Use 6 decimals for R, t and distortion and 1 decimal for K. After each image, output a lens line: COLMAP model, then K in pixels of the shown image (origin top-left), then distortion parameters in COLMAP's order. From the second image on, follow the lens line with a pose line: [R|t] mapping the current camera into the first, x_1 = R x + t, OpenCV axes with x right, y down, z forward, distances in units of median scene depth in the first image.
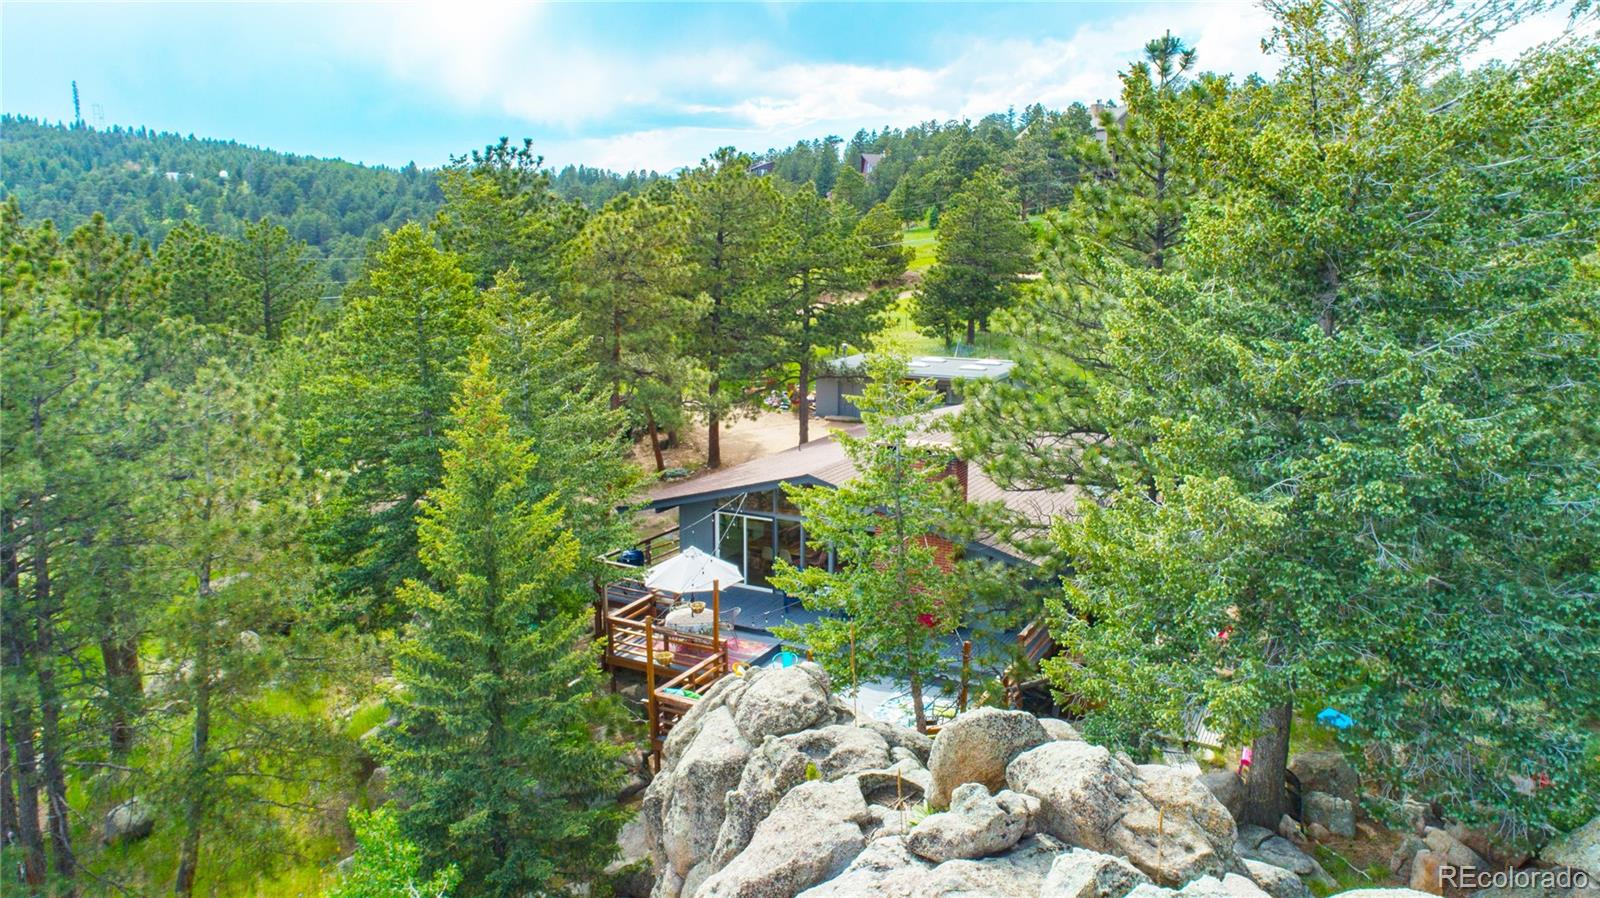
lens RADIAL K [[1063.0, 0, 801.3], [0, 1063.0, 440.6], [0, 0, 1]] dist [0.006003, 0.001295]
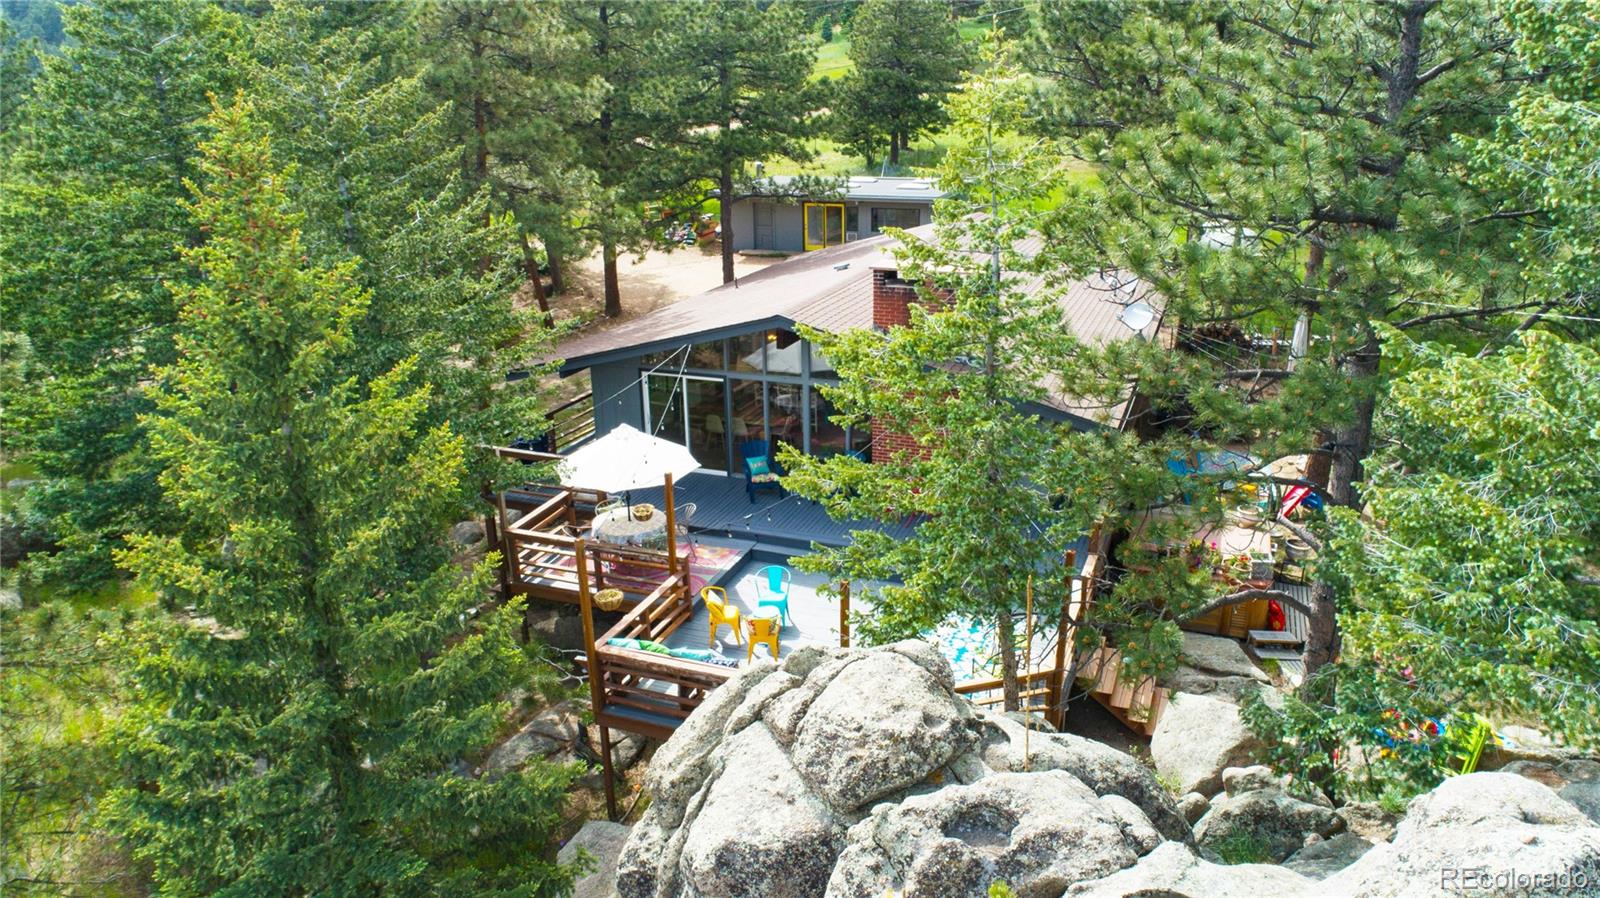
lens RADIAL K [[1080.7, 0, 838.7], [0, 1080.7, 452.9], [0, 0, 1]] dist [0.015176, 0.003377]
pose [[0.988717, -0.057072, 0.138495, -0.069436], [0.035342, 0.987350, 0.154568, 0.014118], [-0.145564, -0.147930, 0.978227, 0.307847]]
